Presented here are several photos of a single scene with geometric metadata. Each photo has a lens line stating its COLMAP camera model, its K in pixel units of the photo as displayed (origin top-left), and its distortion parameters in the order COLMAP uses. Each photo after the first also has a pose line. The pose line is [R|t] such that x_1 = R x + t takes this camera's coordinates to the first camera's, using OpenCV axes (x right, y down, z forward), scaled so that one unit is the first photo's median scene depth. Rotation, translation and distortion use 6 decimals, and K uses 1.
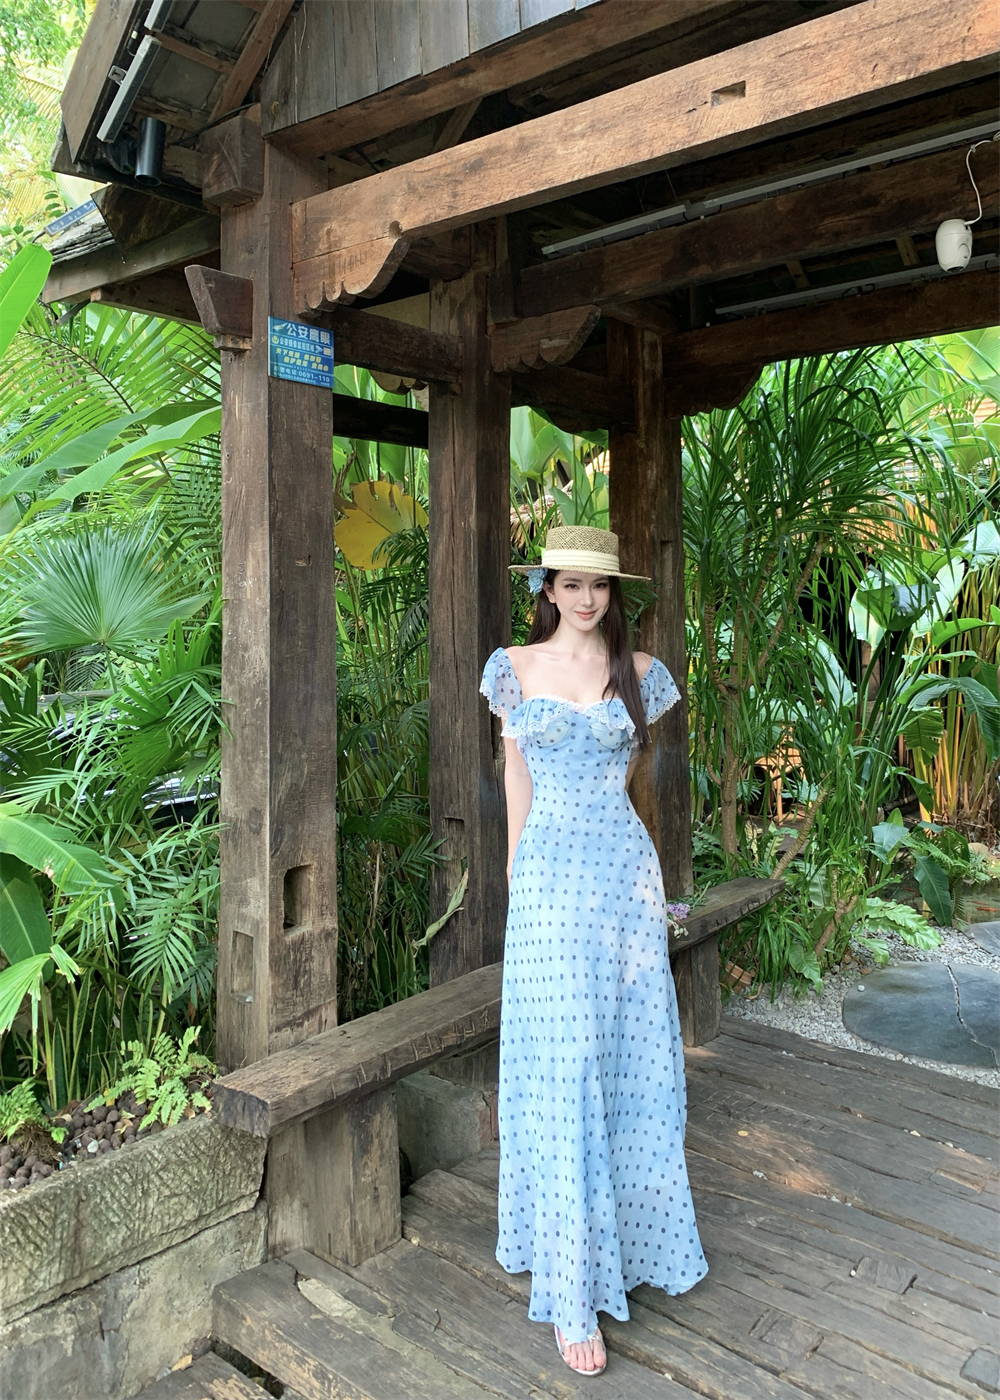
lens RADIAL K [[1136.8, 0, 473.1], [0, 1136.8, 602.5], [0, 0, 1]] dist [0.011425, -0.001058]
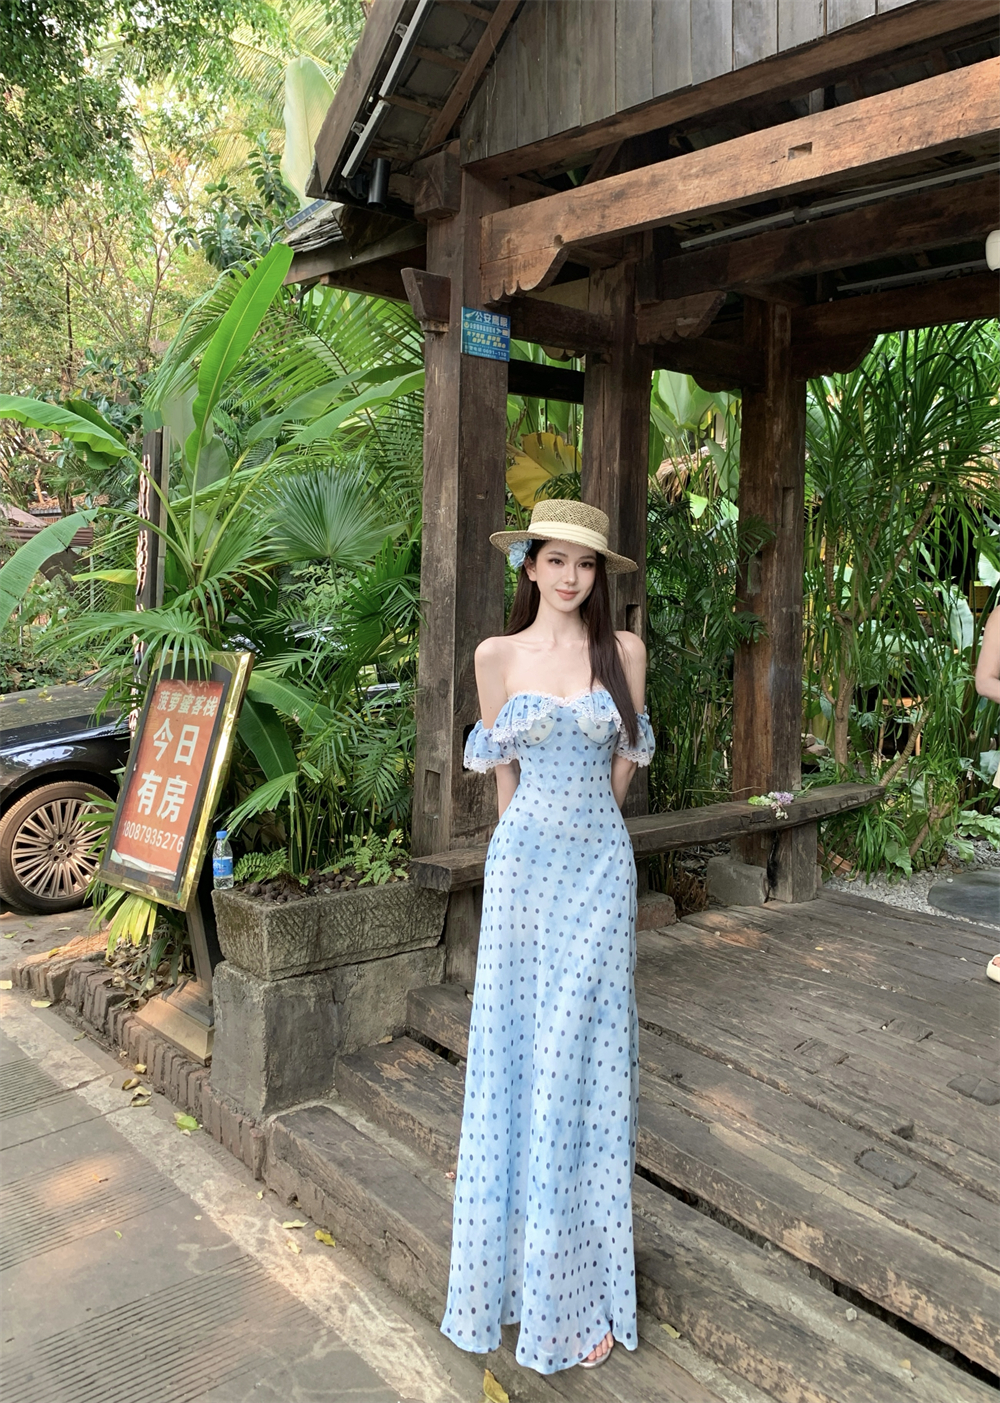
lens RADIAL K [[1132.0, 0, 499.8], [0, 1132.0, 672.9], [0, 0, 1]] dist [0.005221, -0.003930]
pose [[0.991475, 0.038992, -0.124330, 0.040936], [-0.025774, 0.994011, 0.106197, 0.028842], [0.127726, -0.102087, 0.986542, -0.311538]]
